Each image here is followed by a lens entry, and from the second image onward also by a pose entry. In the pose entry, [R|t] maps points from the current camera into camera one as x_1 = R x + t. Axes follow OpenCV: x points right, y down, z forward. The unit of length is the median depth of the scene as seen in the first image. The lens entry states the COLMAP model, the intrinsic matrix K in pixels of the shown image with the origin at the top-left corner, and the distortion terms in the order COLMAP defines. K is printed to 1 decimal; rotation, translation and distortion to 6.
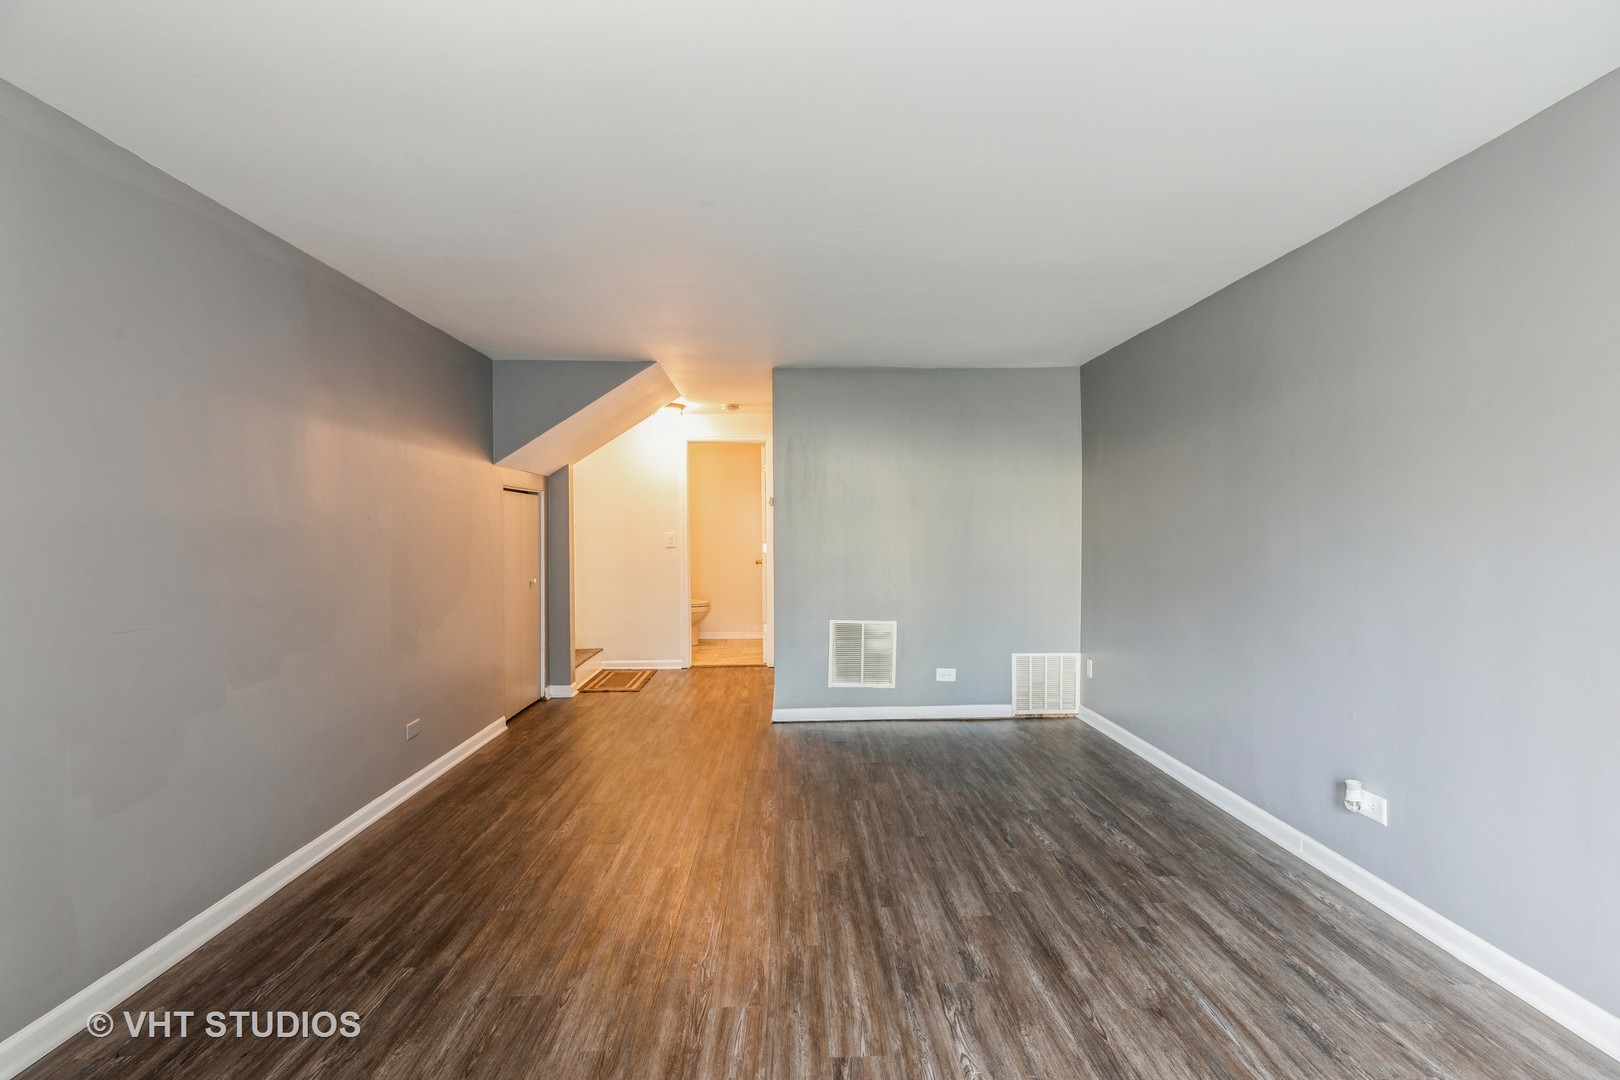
lens RADIAL K [[721.5, 0, 811.0], [0, 721.5, 537.2], [0, 0, 1]] dist [-0.000347, -0.000412]
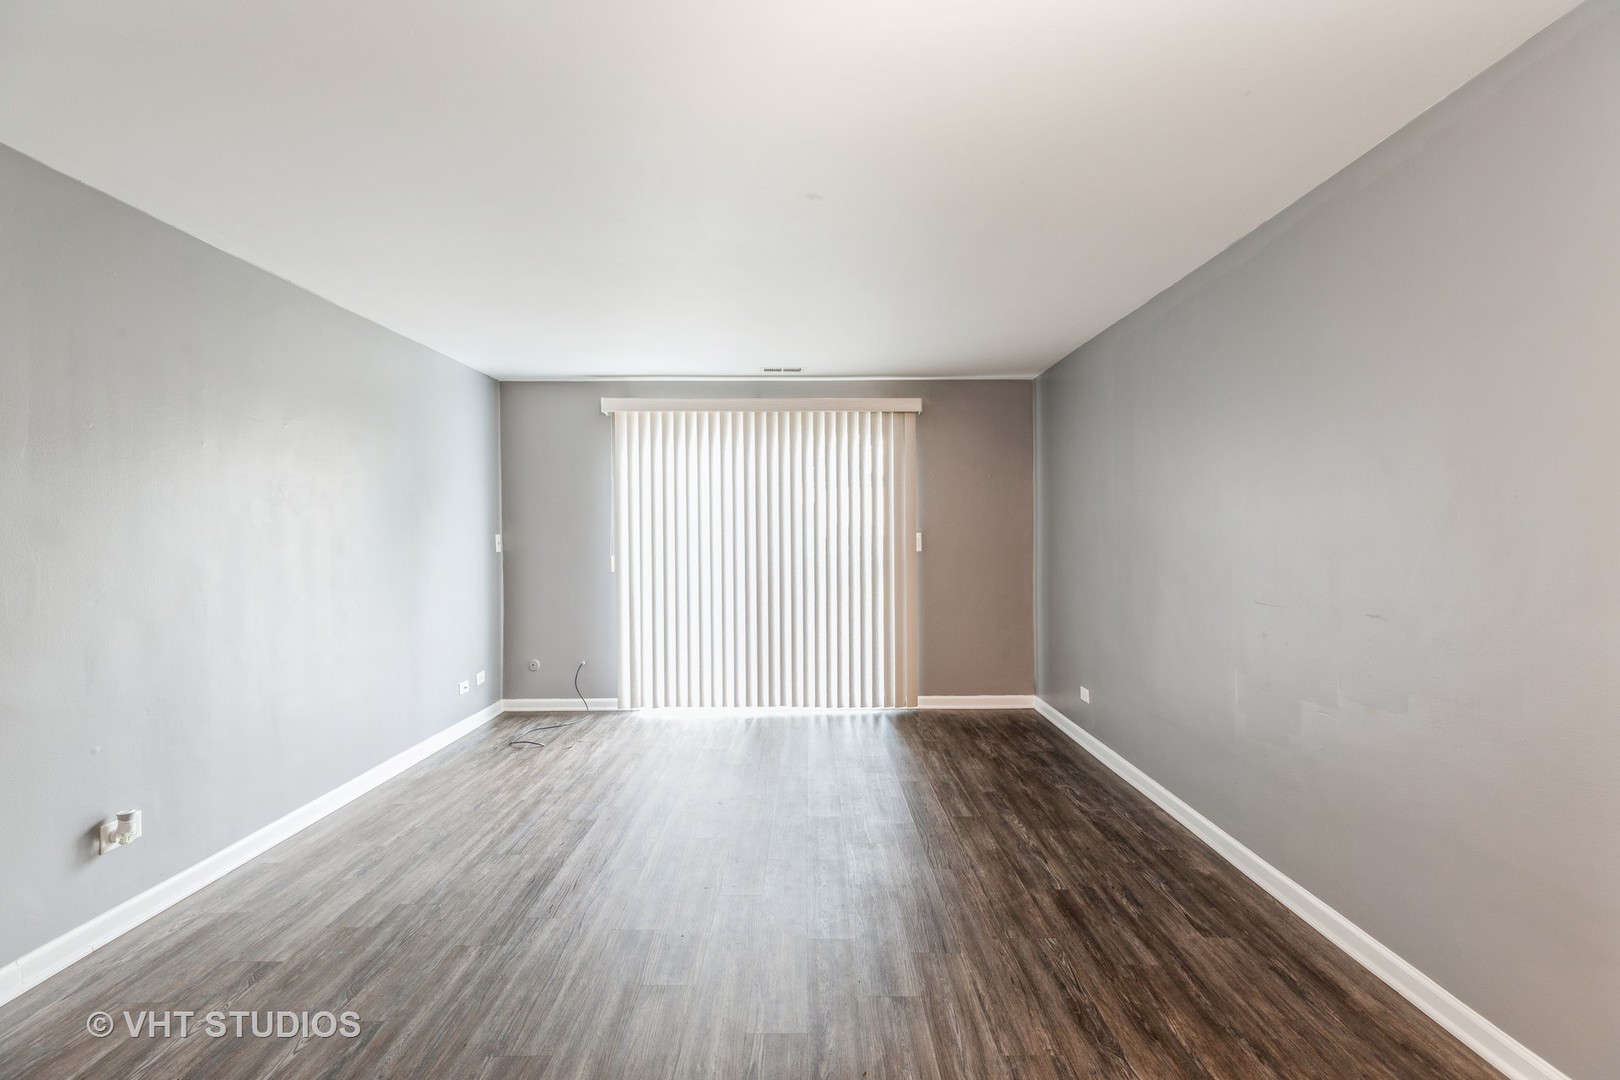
lens RADIAL K [[721.5, 0, 809.3], [0, 721.5, 535.4], [0, 0, 1]] dist [-0.000347, -0.000412]
pose [[-0.999446, 0.013115, 0.030584, -0.154986], [0.013432, 0.999858, 0.010191, -0.011339], [-0.030446, 0.010596, -0.999480, 1.916419]]
